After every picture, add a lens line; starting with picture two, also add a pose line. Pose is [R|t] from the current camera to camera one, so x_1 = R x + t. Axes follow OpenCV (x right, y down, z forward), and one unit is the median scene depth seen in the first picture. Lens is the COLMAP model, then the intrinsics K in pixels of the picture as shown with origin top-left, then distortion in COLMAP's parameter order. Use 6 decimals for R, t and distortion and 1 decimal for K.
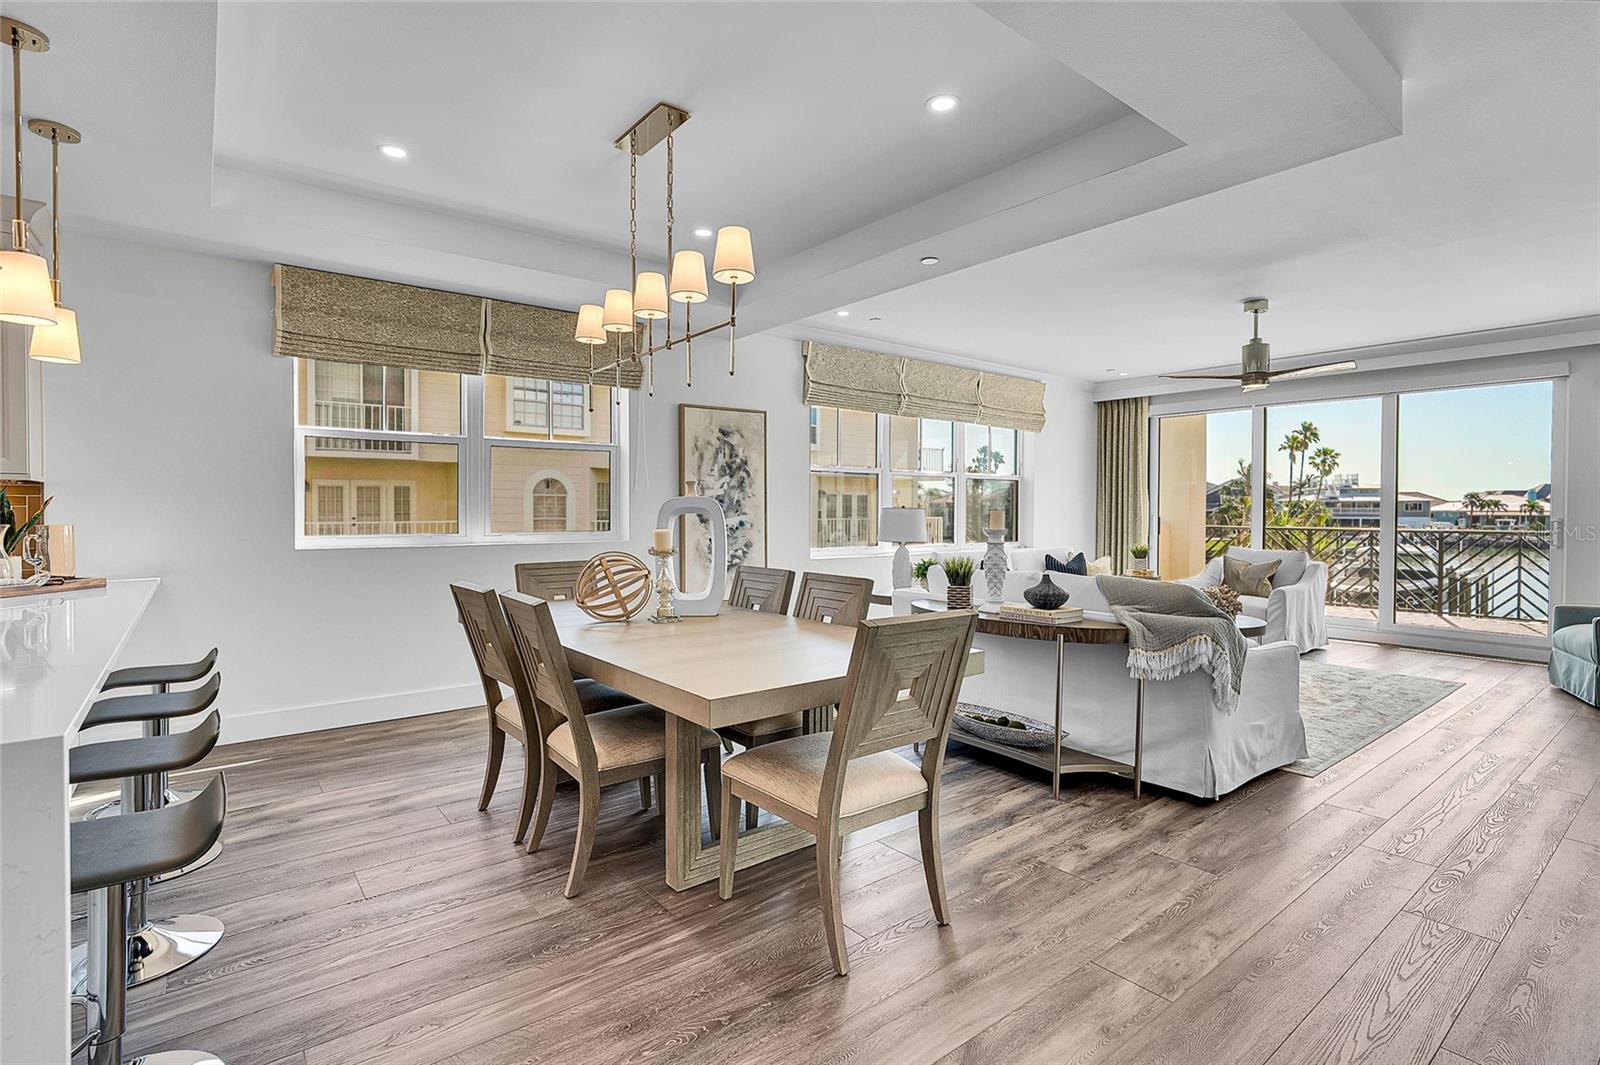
lens RADIAL K [[737.8, 0, 800.0], [0, 737.8, 532.5], [0, 0, 1]] dist [0.000809, 0.001071]
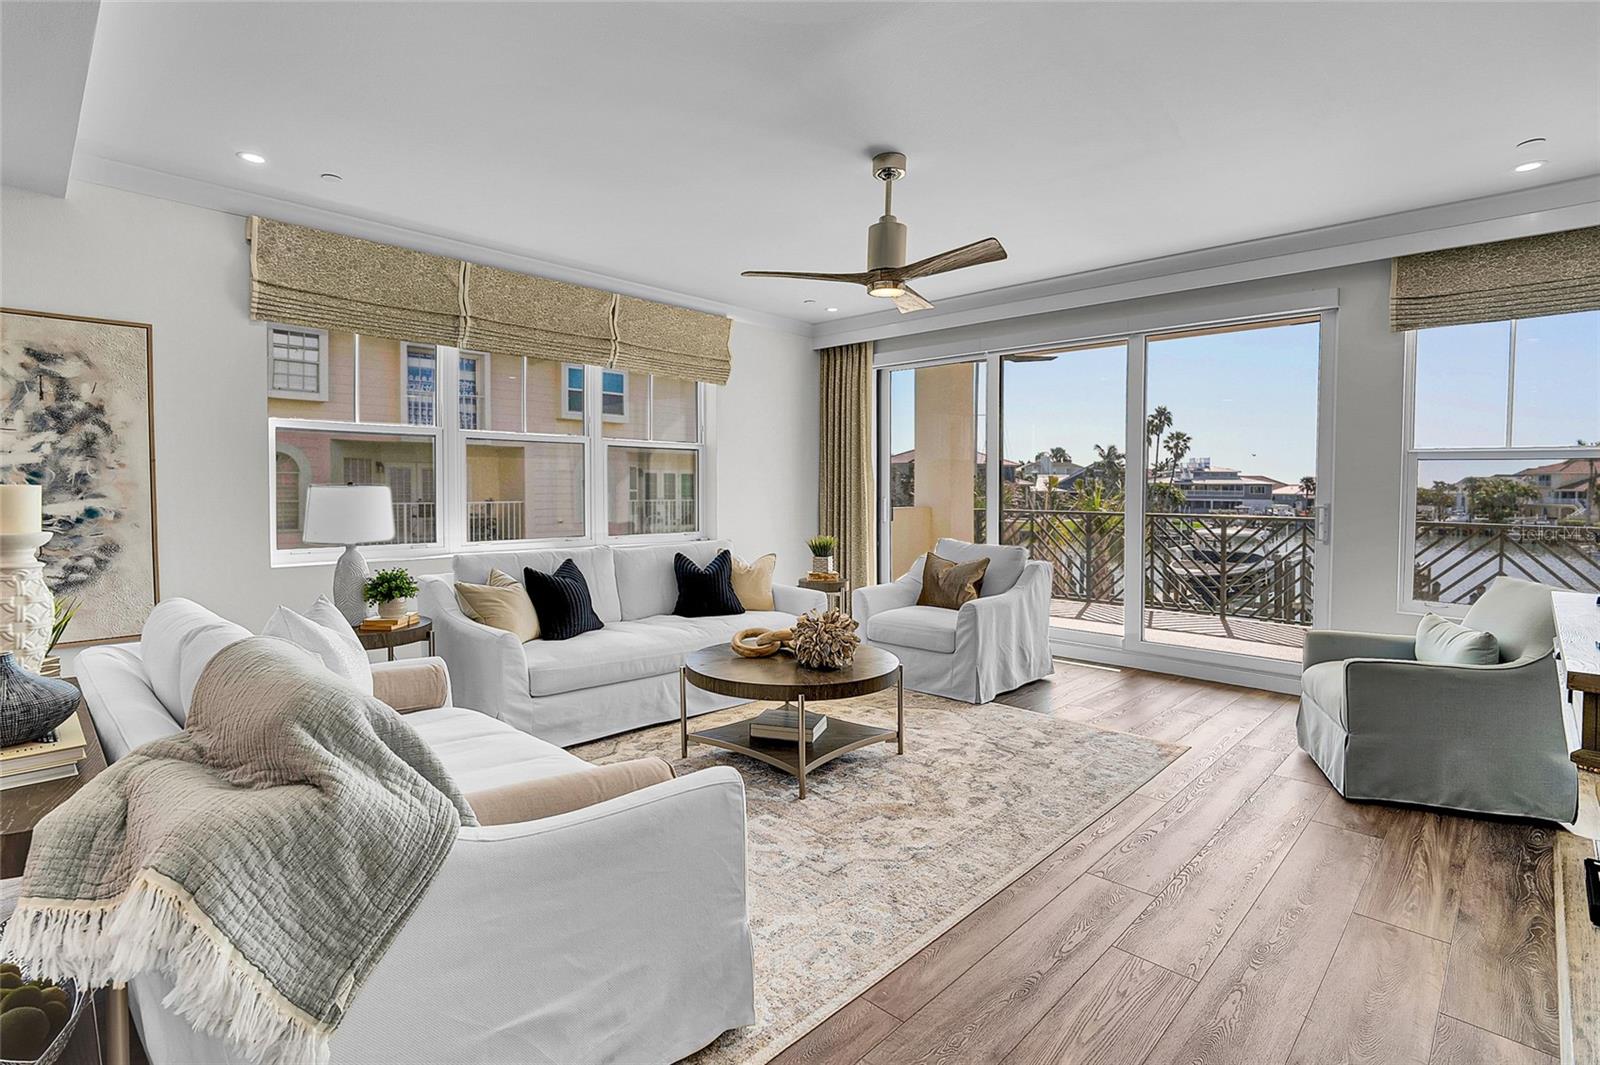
lens RADIAL K [[764.6, 0, 796.6], [0, 764.6, 524.0], [0, 0, 1]] dist [-0.022433, 0.000645]
pose [[0.989742, -0.003673, 0.142818, 0.357796], [0.001923, 0.999921, 0.012390, -0.008407], [-0.142853, -0.011989, 0.989671, 0.295184]]
